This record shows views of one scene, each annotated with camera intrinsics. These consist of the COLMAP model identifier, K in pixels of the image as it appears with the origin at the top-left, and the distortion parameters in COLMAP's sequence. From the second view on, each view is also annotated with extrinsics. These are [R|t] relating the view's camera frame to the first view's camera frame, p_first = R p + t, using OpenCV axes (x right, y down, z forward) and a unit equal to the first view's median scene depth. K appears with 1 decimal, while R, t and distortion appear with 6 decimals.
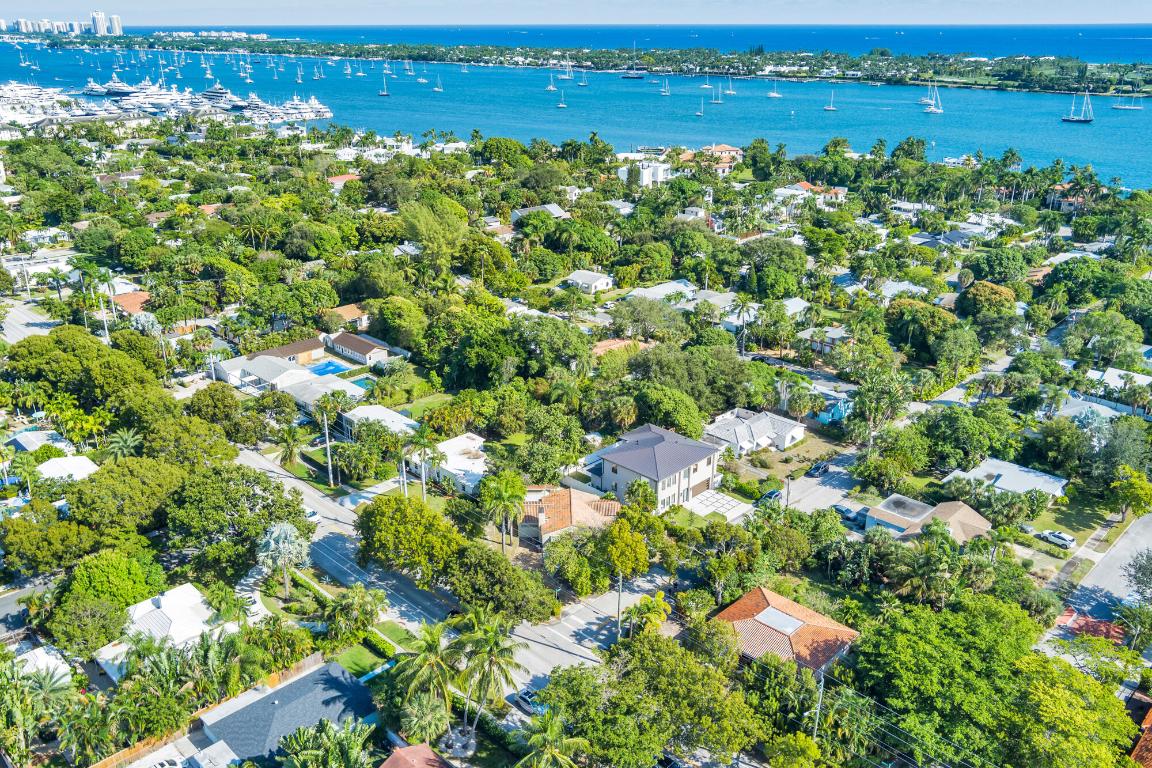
lens RADIAL K [[921.6, 0, 581.6], [0, 921.6, 382.2], [0, 0, 1]] dist [-0.013550, 0.022281]
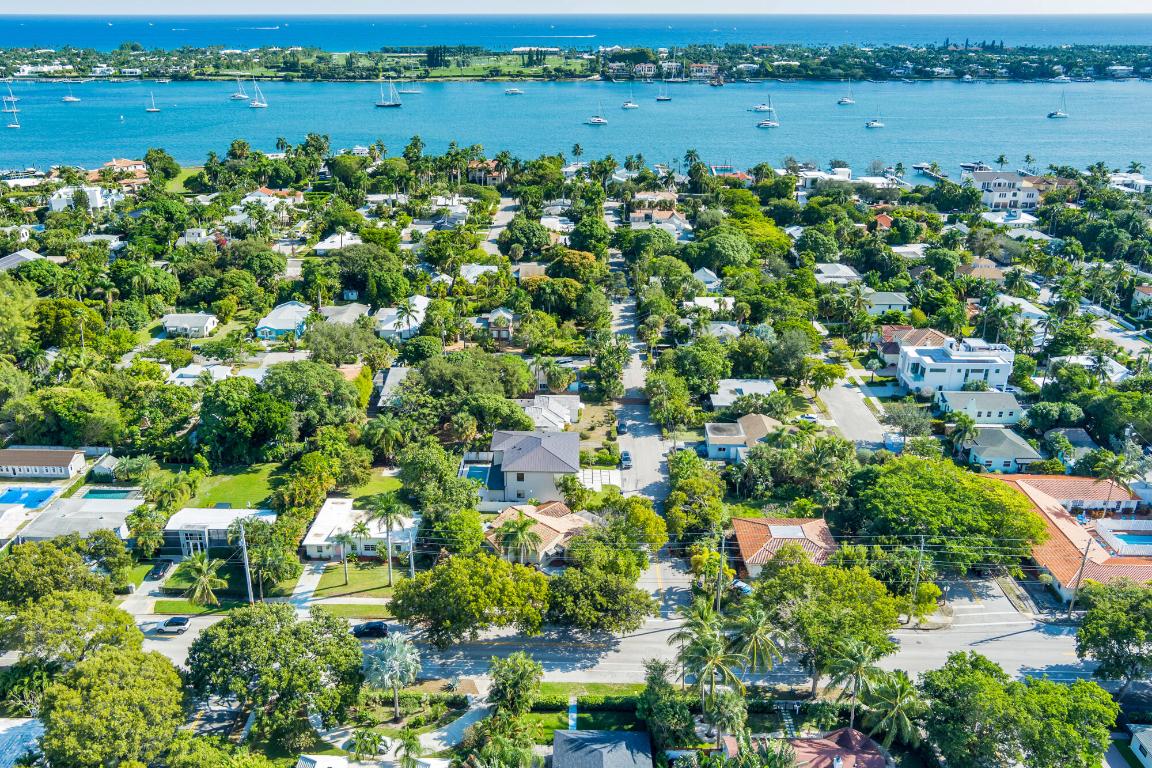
lens RADIAL K [[921.6, 0, 547.9], [0, 921.6, 387.4], [0, 0, 1]] dist [-0.013550, 0.022281]
pose [[0.737651, -0.255064, 0.625151, -0.504841], [0.246304, 0.963748, 0.102586, -0.091609], [-0.628654, 0.078304, 0.773733, 0.150629]]
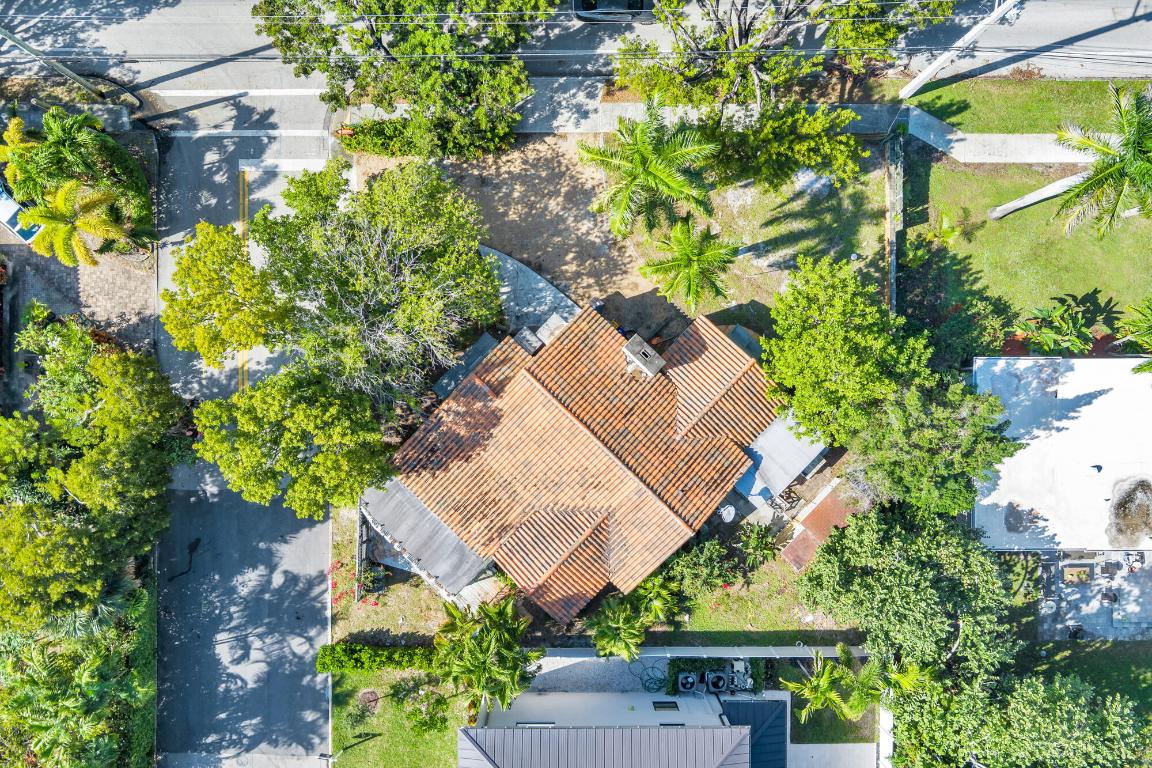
lens RADIAL K [[921.6, 0, 576.1], [0, 921.6, 384.1], [0, 0, 1]] dist [-0.013550, 0.022281]
pose [[-0.717042, 0.696854, 0.015682, -0.021116], [-0.257234, -0.285463, 0.923223, -0.120755], [0.647828, 0.657956, 0.383944, 0.711355]]
